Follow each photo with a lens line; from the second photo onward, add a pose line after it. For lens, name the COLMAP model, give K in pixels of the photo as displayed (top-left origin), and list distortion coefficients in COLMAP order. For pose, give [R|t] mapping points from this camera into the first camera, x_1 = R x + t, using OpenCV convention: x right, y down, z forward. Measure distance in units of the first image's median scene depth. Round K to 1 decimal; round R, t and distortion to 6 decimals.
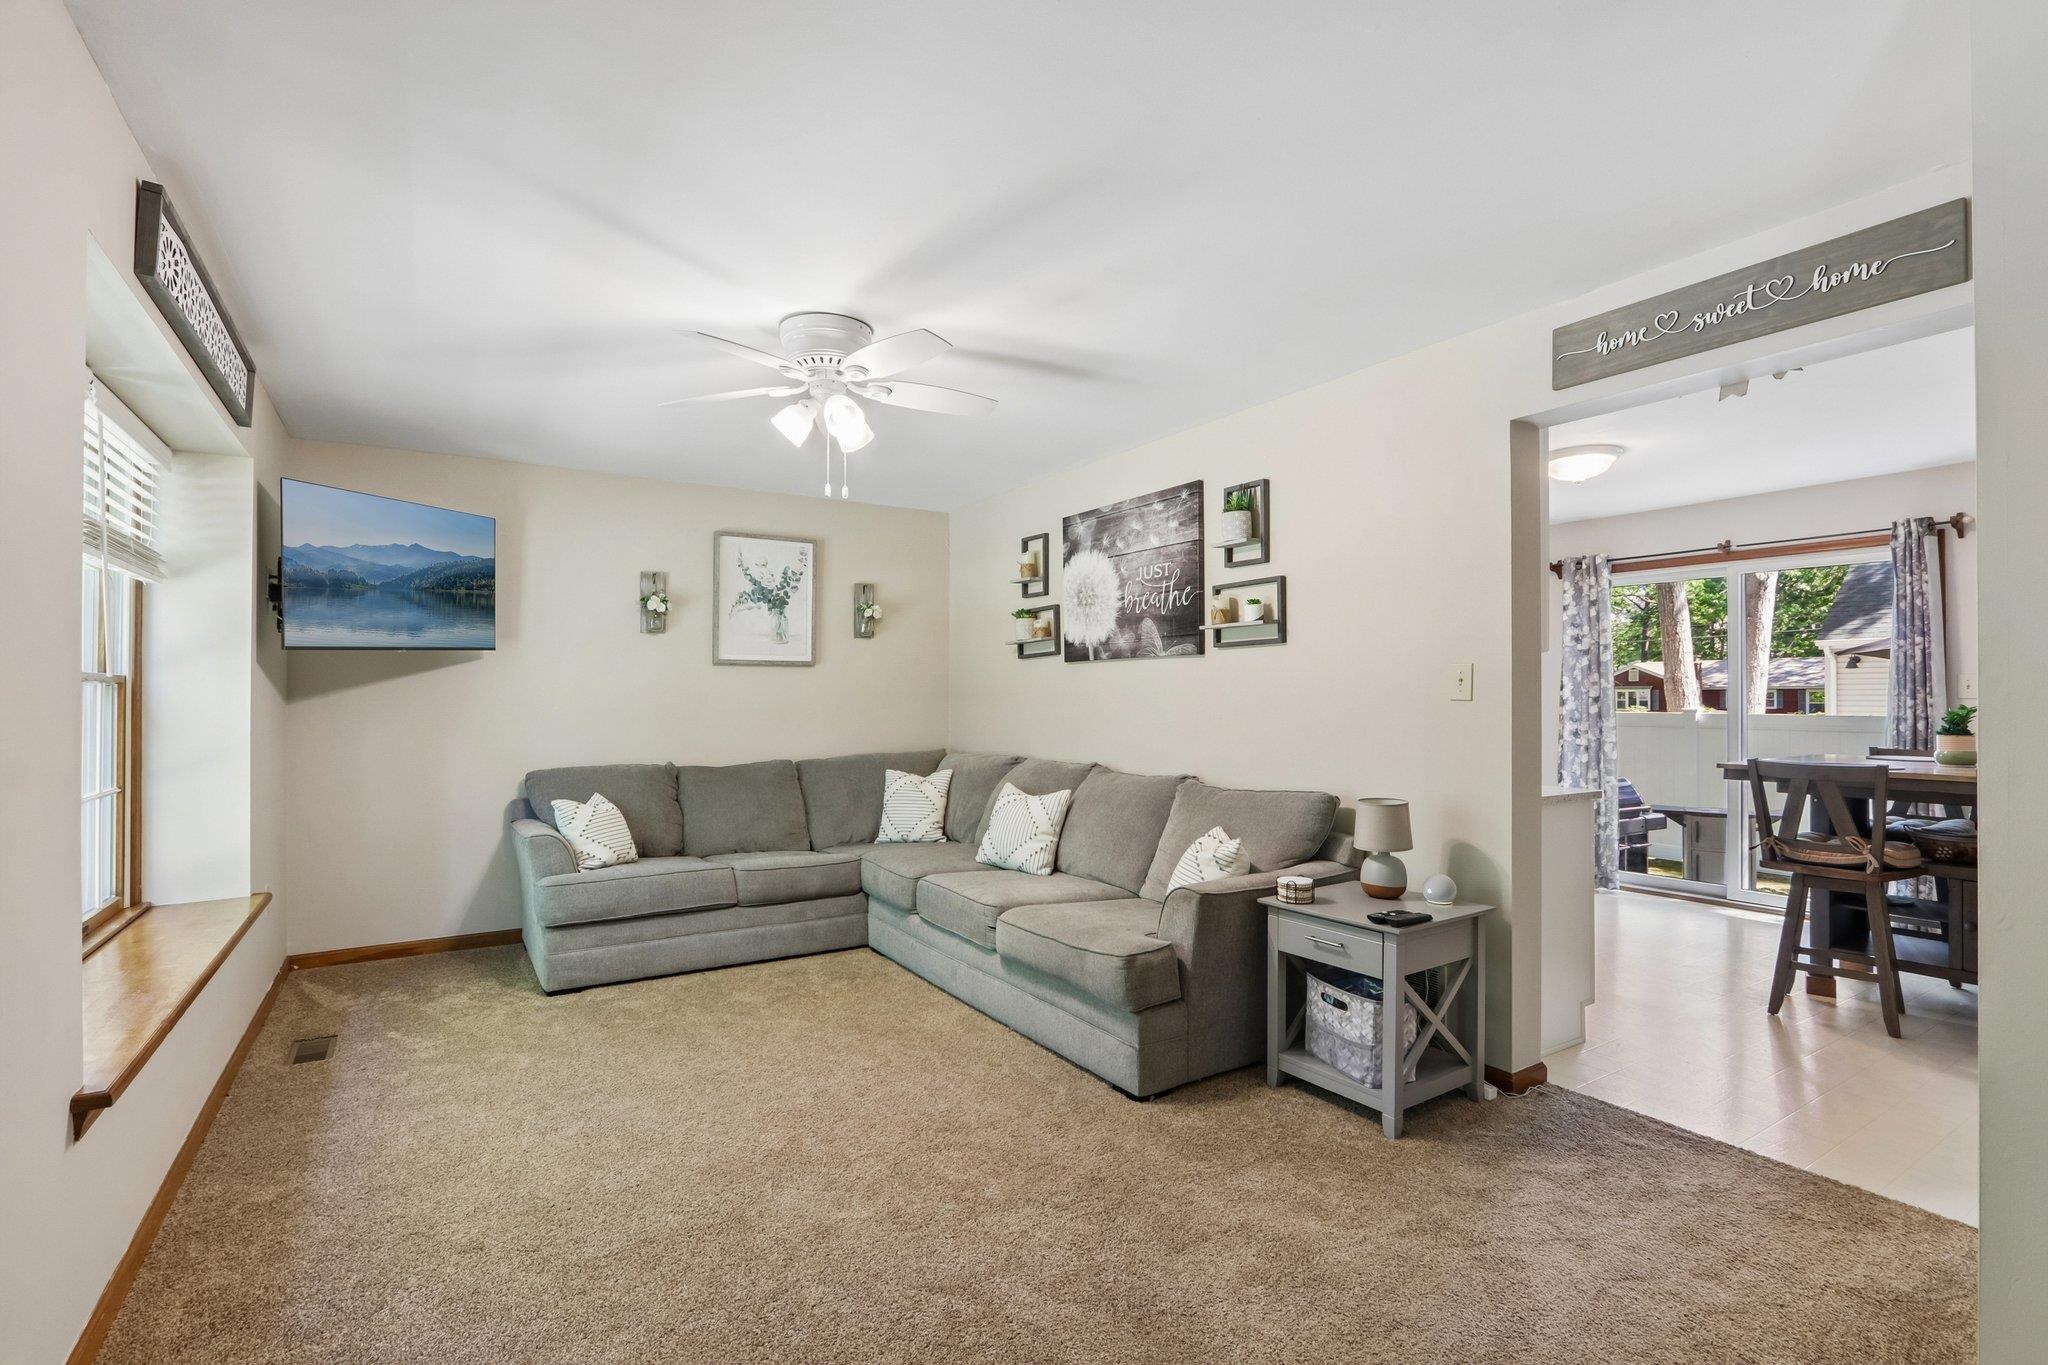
lens RADIAL K [[959.6, 0, 1032.8], [0, 959.6, 682.5], [0, 0, 1]] dist [-0.011609, -0.000038]
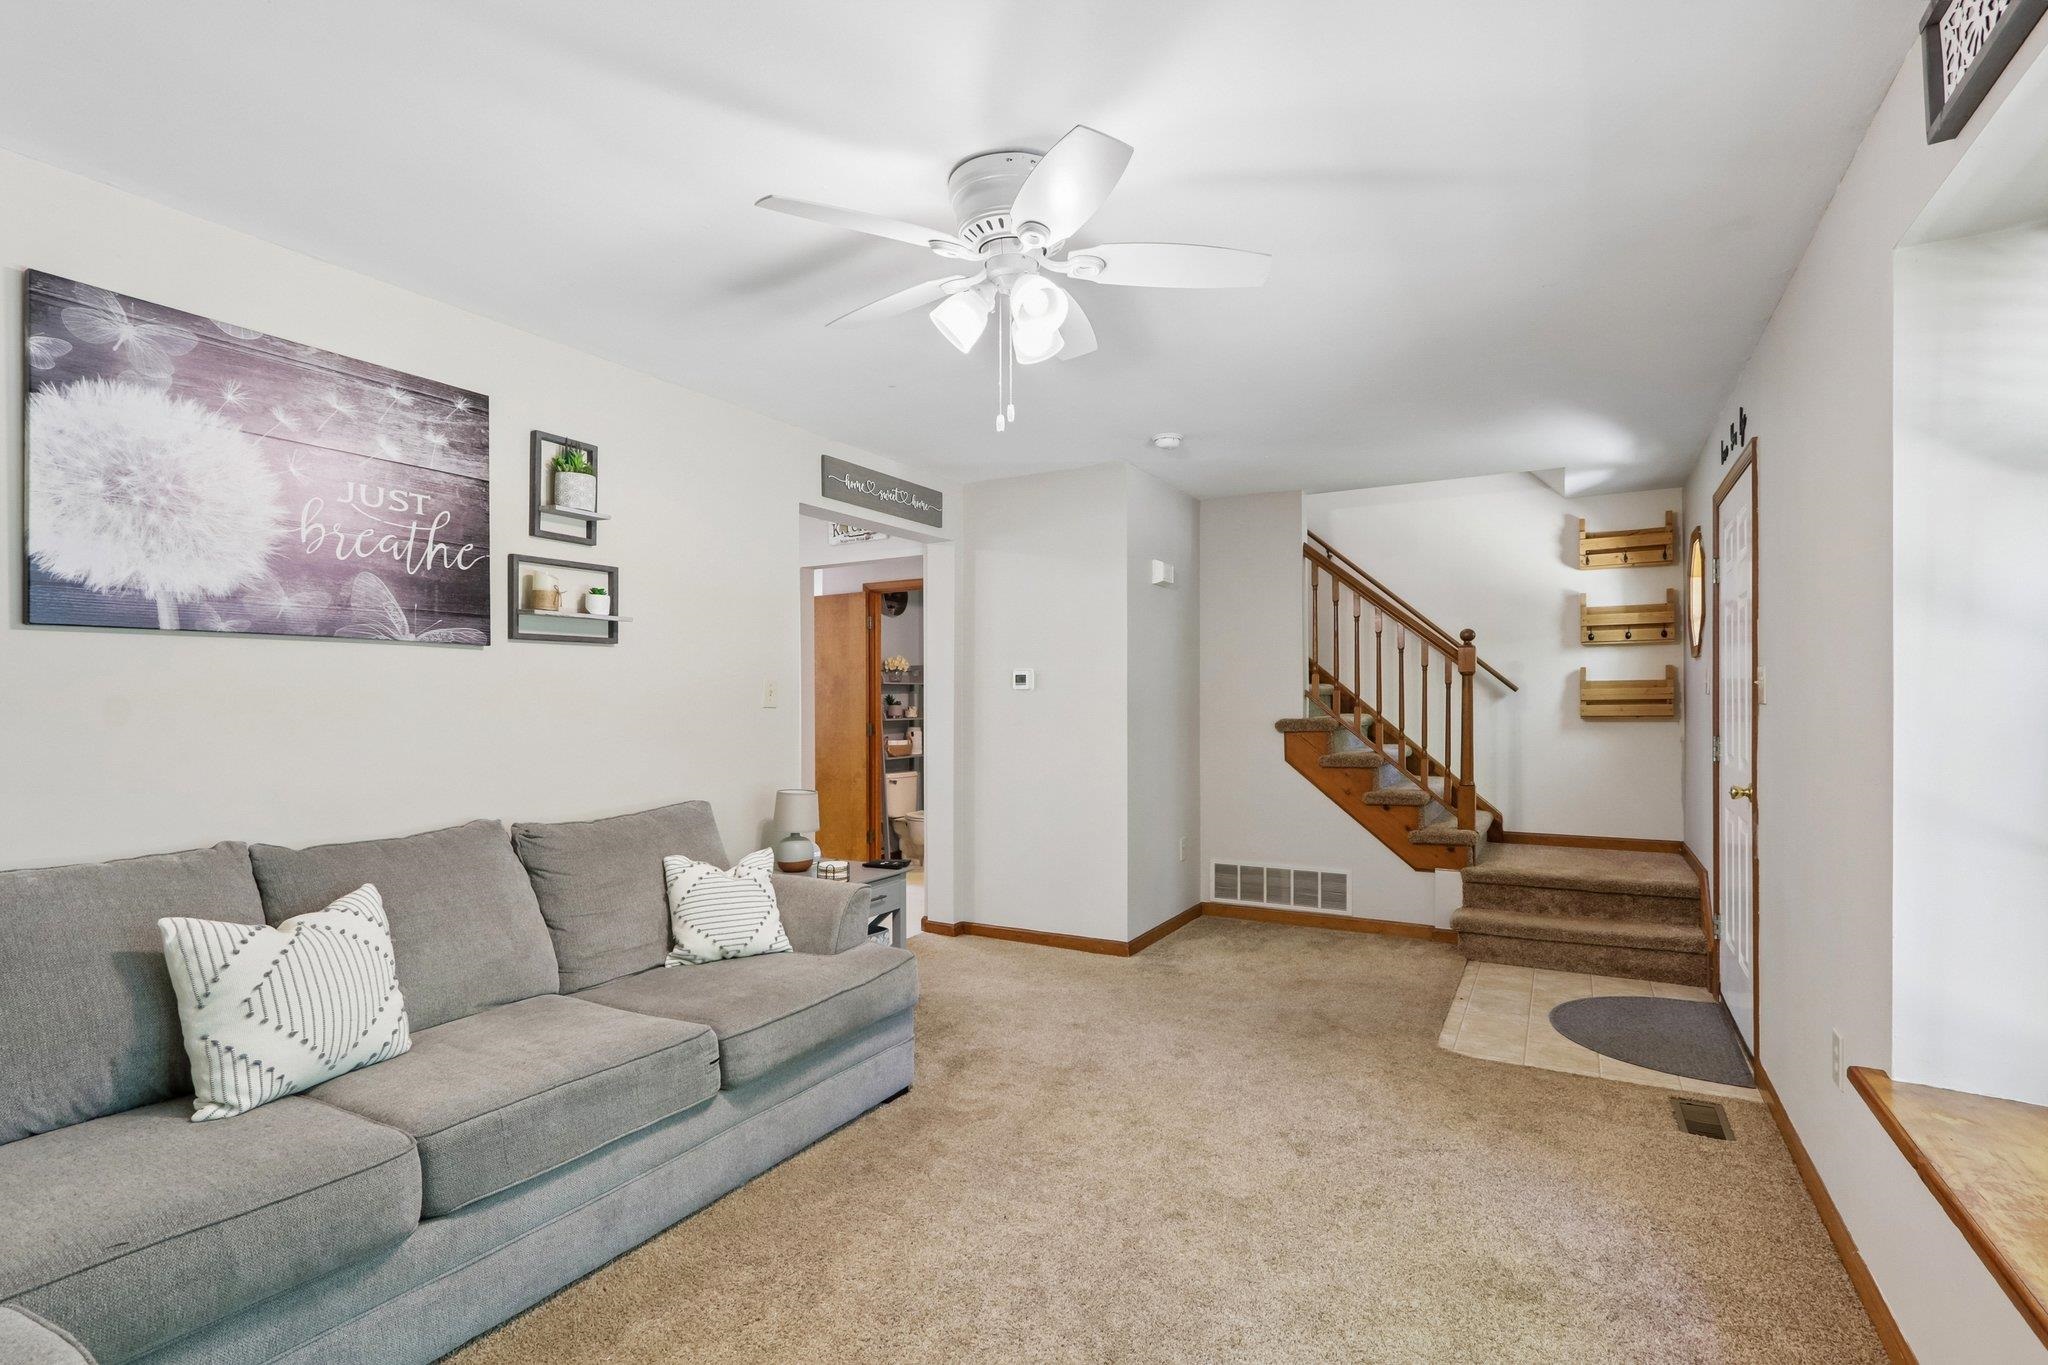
lens RADIAL K [[959.6, 0, 1039.8], [0, 959.6, 696.2], [0, 0, 1]] dist [-0.011609, -0.000038]
pose [[-0.476970, 0.013484, 0.878816, -0.599591], [-0.002014, 0.999863, -0.016434, 0.016972], [-0.878917, -0.009608, -0.476877, 0.935247]]
